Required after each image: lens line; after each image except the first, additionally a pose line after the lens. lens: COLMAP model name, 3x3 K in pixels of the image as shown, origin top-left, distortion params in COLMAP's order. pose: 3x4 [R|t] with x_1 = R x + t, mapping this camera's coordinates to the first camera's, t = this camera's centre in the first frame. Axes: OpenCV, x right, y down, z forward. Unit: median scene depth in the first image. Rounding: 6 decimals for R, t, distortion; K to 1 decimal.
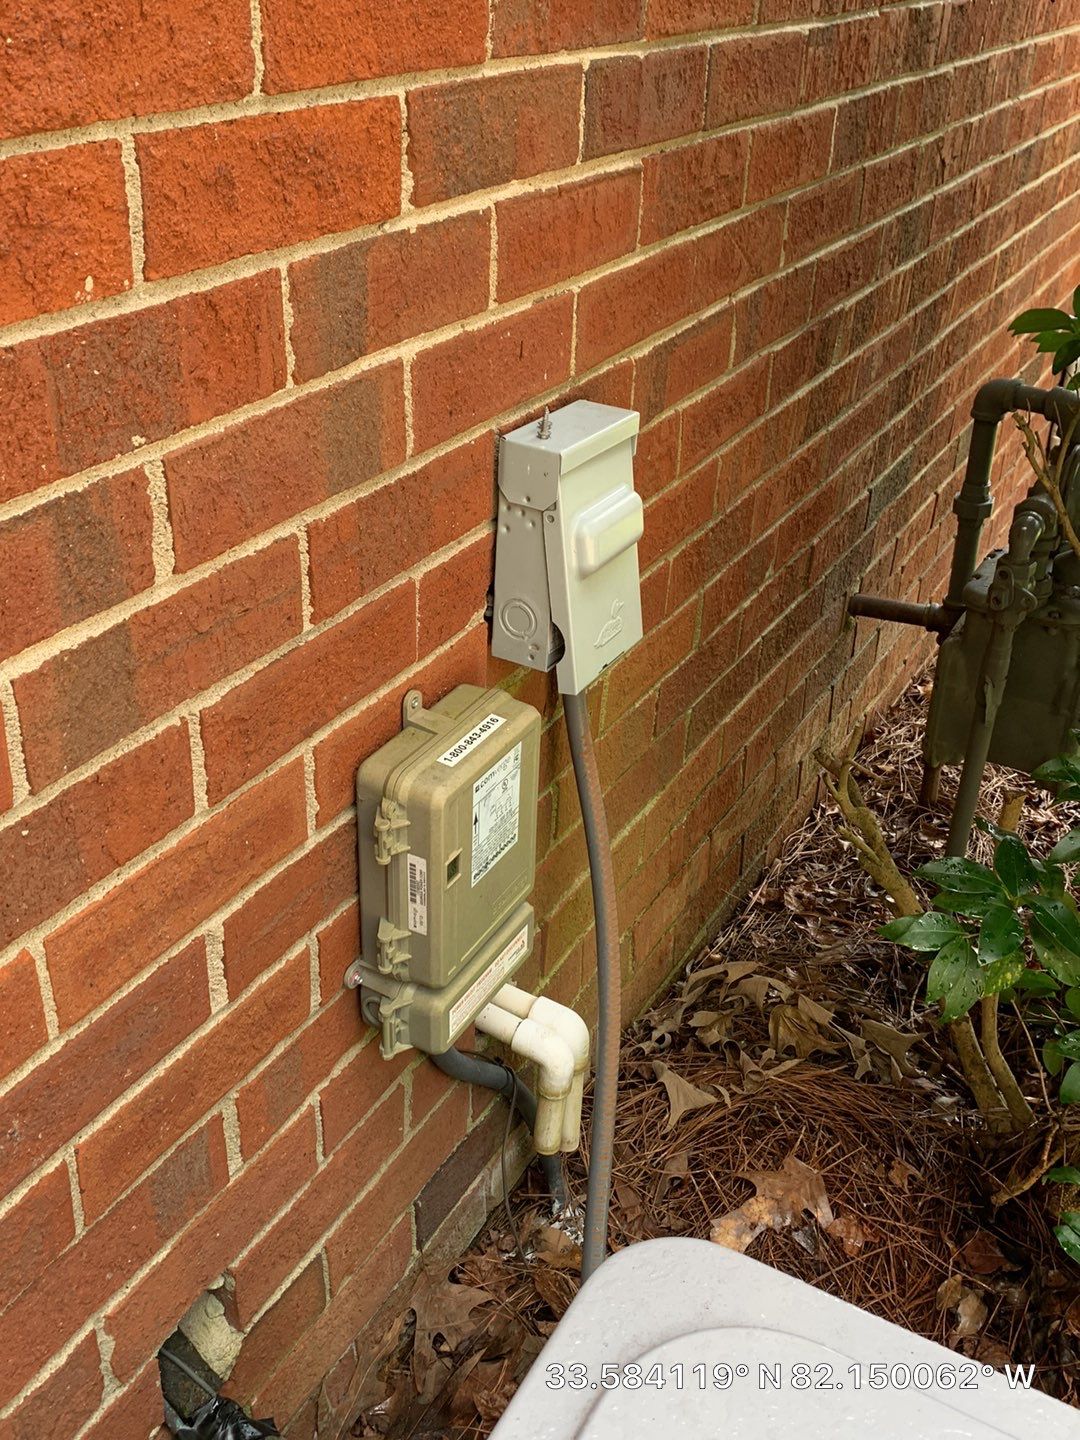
lens RADIAL K [[1450.8, 0, 540.0], [0, 1450.8, 720.0], [0, 0, 1]] dist [0.000699, 0.209526]
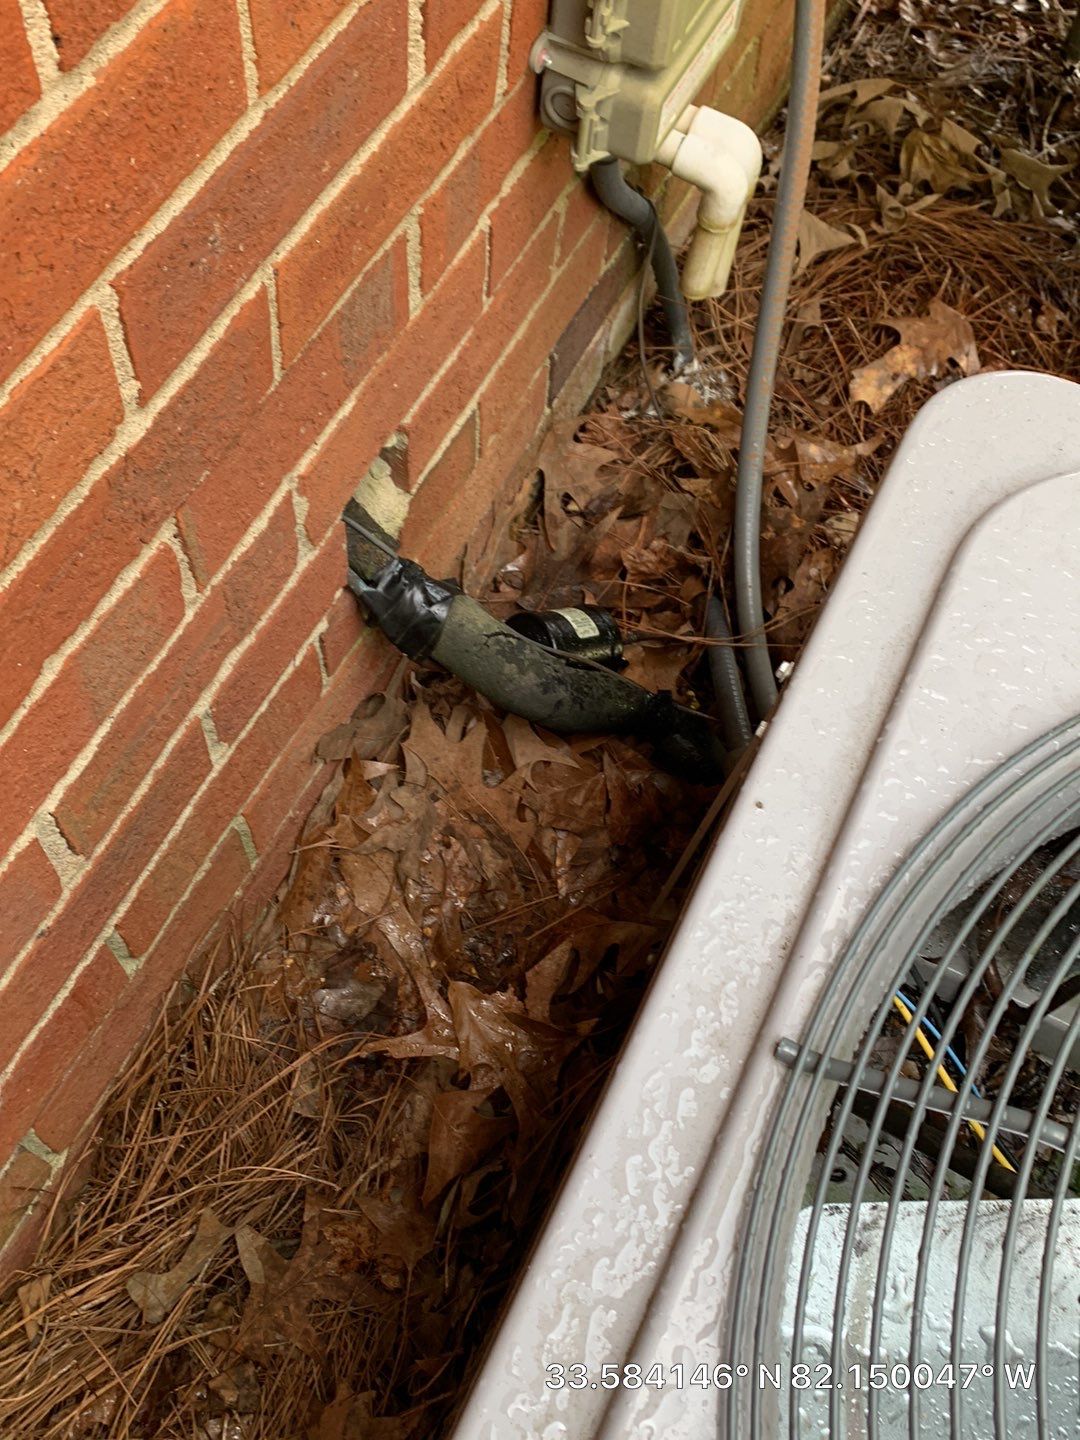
lens RADIAL K [[1461.2, 0, 540.0], [0, 1461.2, 720.0], [0, 0, 1]] dist [-0.146133, 0.196013]
pose [[0.997747, -0.040379, 0.053572, -0.140179], [0.006599, 0.853772, 0.520604, 0.066208], [-0.066760, -0.519078, 0.852116, 0.150055]]
